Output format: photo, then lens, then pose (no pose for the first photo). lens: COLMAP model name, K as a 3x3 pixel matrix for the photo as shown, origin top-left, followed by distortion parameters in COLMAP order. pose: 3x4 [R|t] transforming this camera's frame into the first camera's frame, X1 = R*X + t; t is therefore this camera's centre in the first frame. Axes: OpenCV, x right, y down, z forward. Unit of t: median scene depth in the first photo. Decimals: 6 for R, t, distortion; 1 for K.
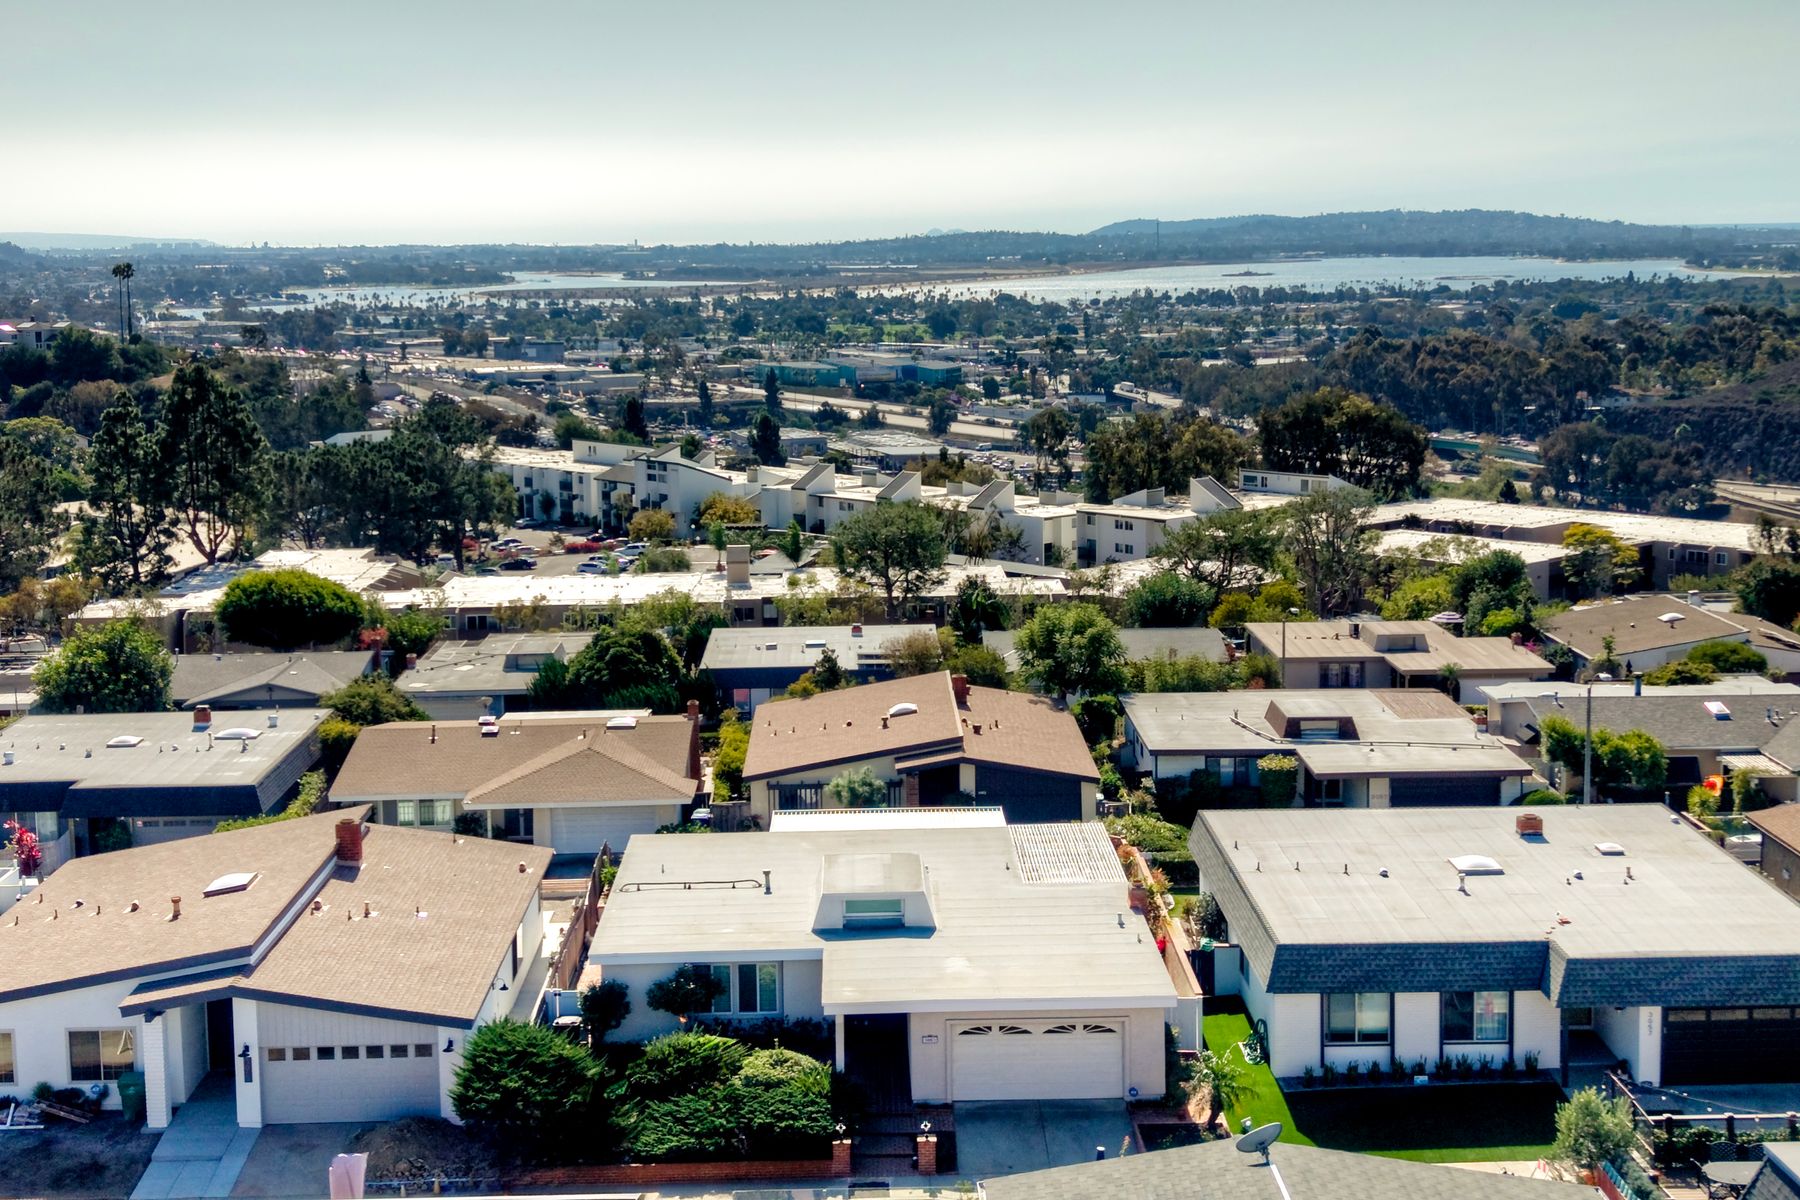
lens RADIAL K [[2379.7, 0, 894.0], [0, 2379.7, 553.2], [0, 0, 1]] dist [0.190572, -0.607917]
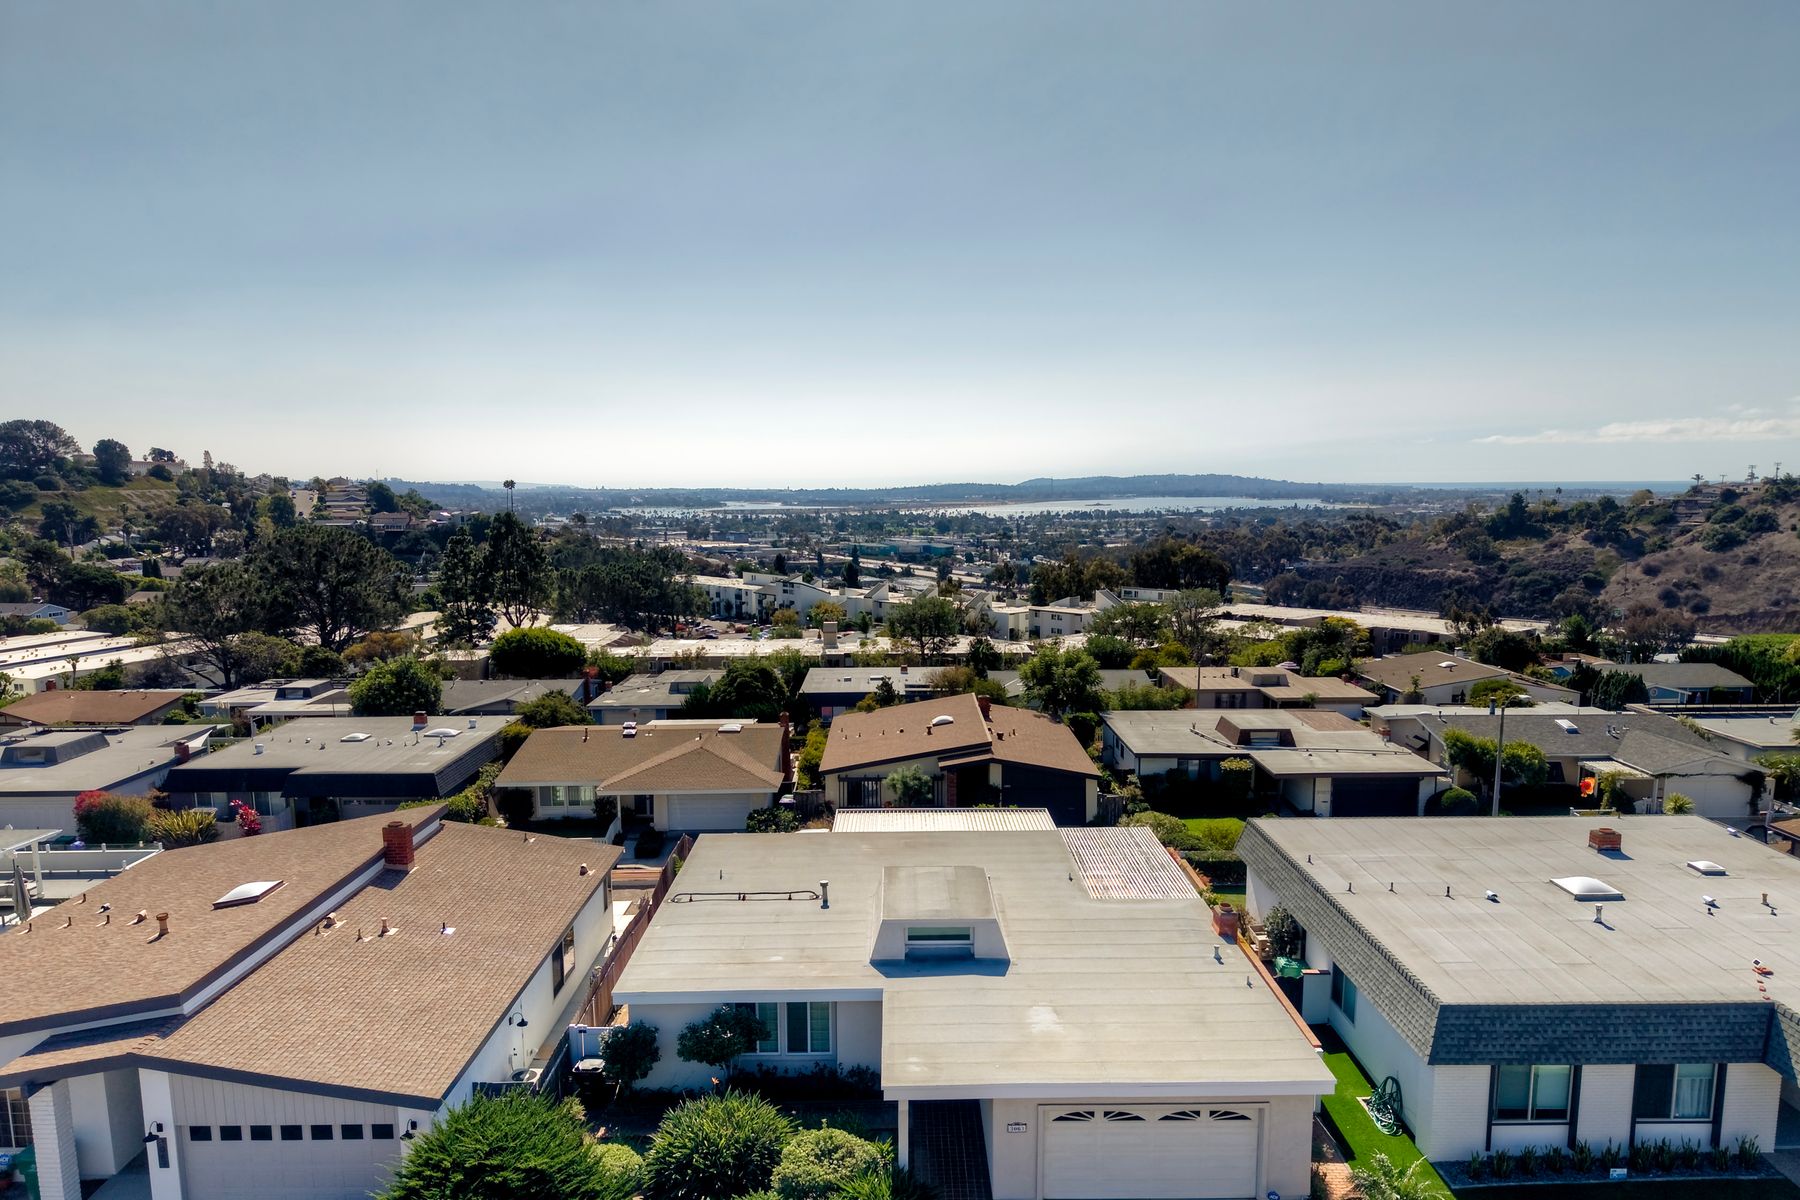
lens RADIAL K [[1191.1, 0, 902.1], [0, 1191.1, 685.3], [0, 0, 1]] dist [0.037075, -0.039476]
pose [[0.999885, 0.009483, -0.011799, -0.005642], [-0.009092, 0.999422, 0.032761, 0.012458], [0.012103, -0.032650, 0.999394, 0.172600]]
